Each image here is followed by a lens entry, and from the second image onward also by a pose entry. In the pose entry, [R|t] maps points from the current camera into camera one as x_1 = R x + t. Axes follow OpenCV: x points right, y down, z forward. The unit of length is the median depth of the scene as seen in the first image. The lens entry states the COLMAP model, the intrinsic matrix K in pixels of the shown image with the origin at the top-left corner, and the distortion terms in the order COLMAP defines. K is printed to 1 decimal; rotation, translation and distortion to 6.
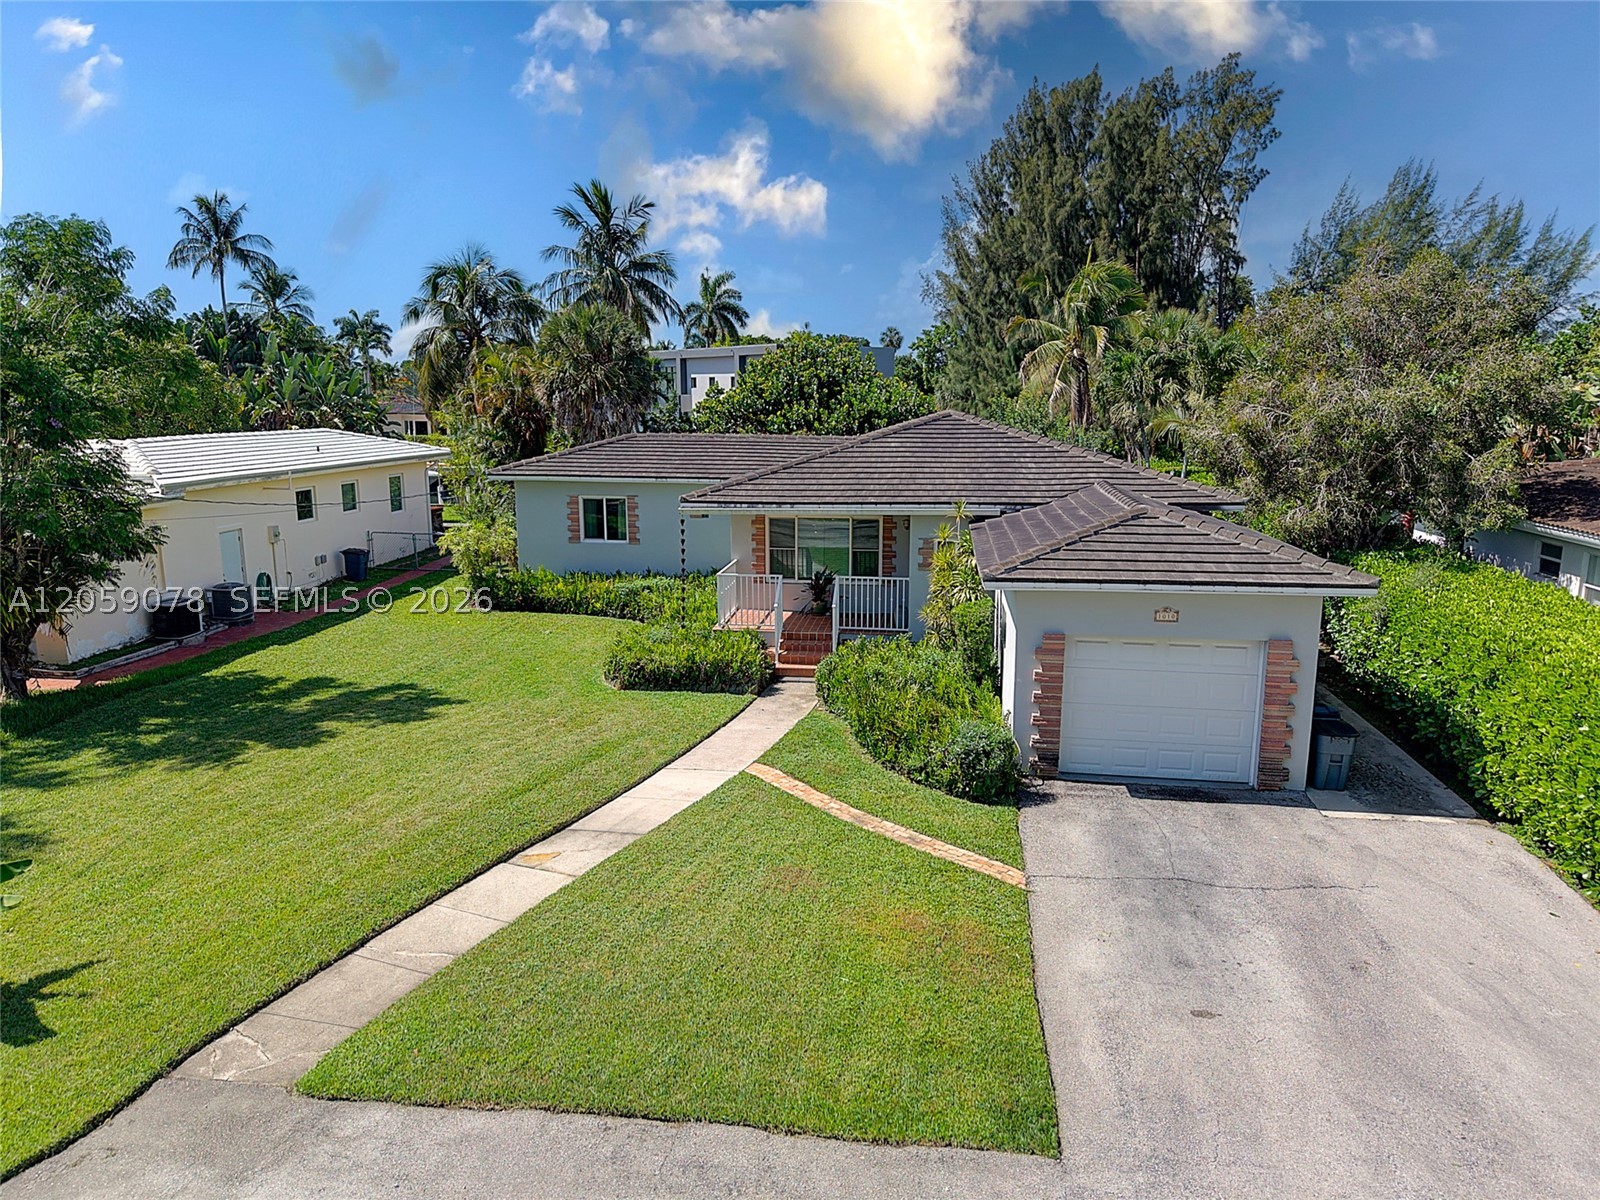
lens RADIAL K [[1066.6, 0, 799.2], [0, 1066.6, 602.9], [0, 0, 1]] dist [0.024049, -0.022432]
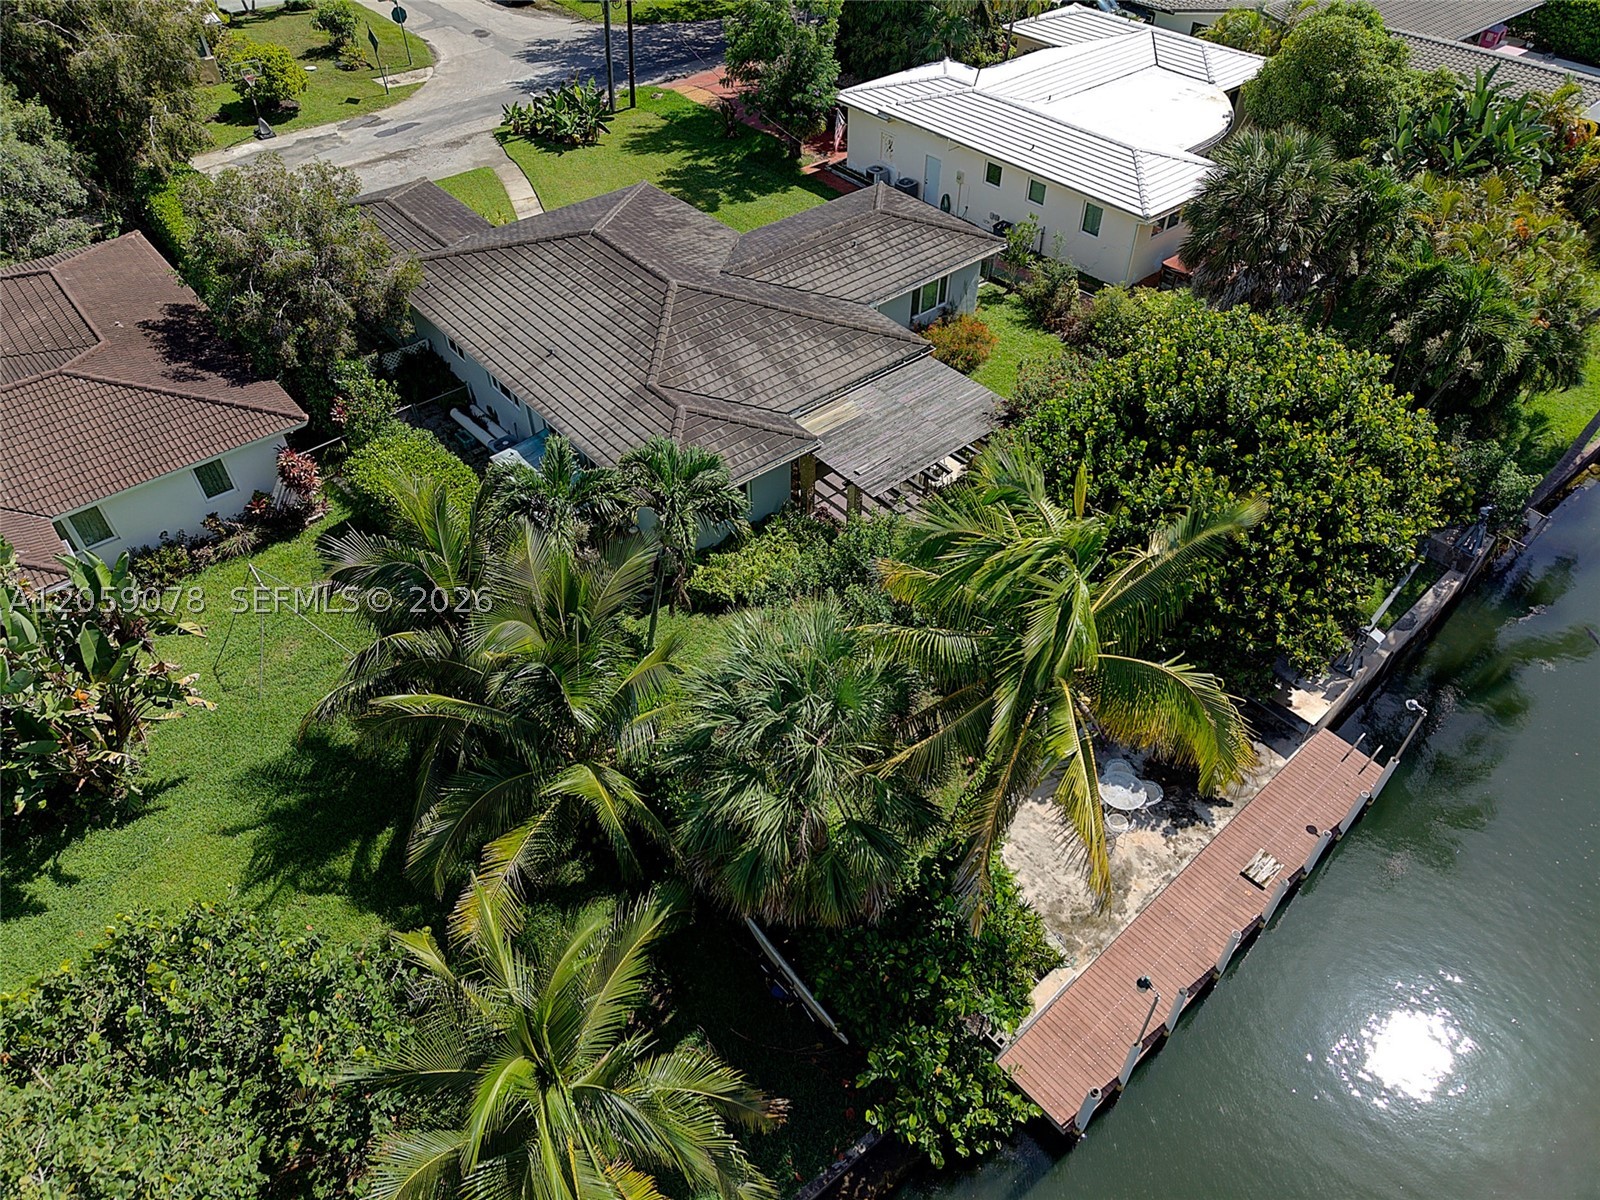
lens RADIAL K [[1066.6, 0, 802.6], [0, 1066.6, 599.2], [0, 0, 1]] dist [0.024049, -0.022432]
pose [[-0.671587, 0.518811, -0.528966, 1.378116], [-0.139779, 0.612390, 0.778100, -1.475111], [0.727621, 0.596501, -0.338754, 2.919571]]
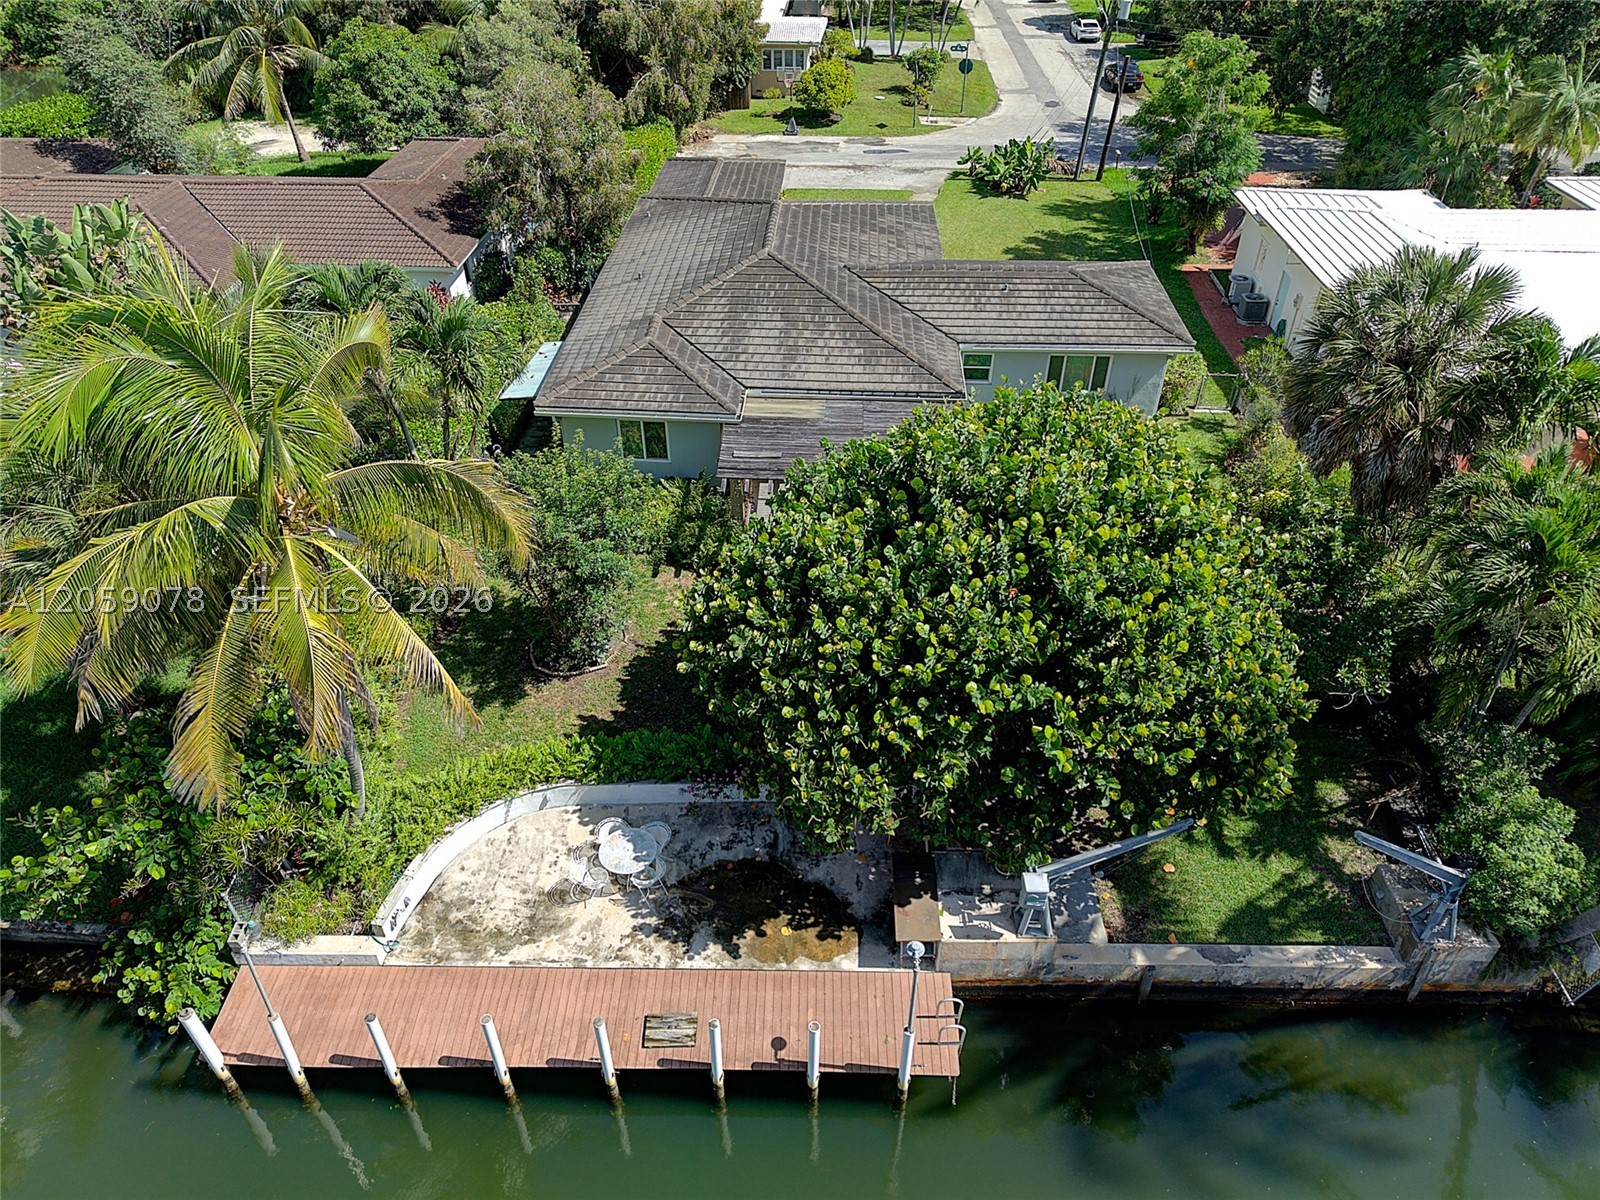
lens RADIAL K [[1066.6, 0, 799.1], [0, 1066.6, 613.1], [0, 0, 1]] dist [0.024049, -0.022432]
pose [[-0.996331, 0.053837, -0.066522, 0.355994], [-0.015365, 0.652152, 0.757933, -1.315729], [0.084187, 0.756174, -0.648932, 3.465311]]
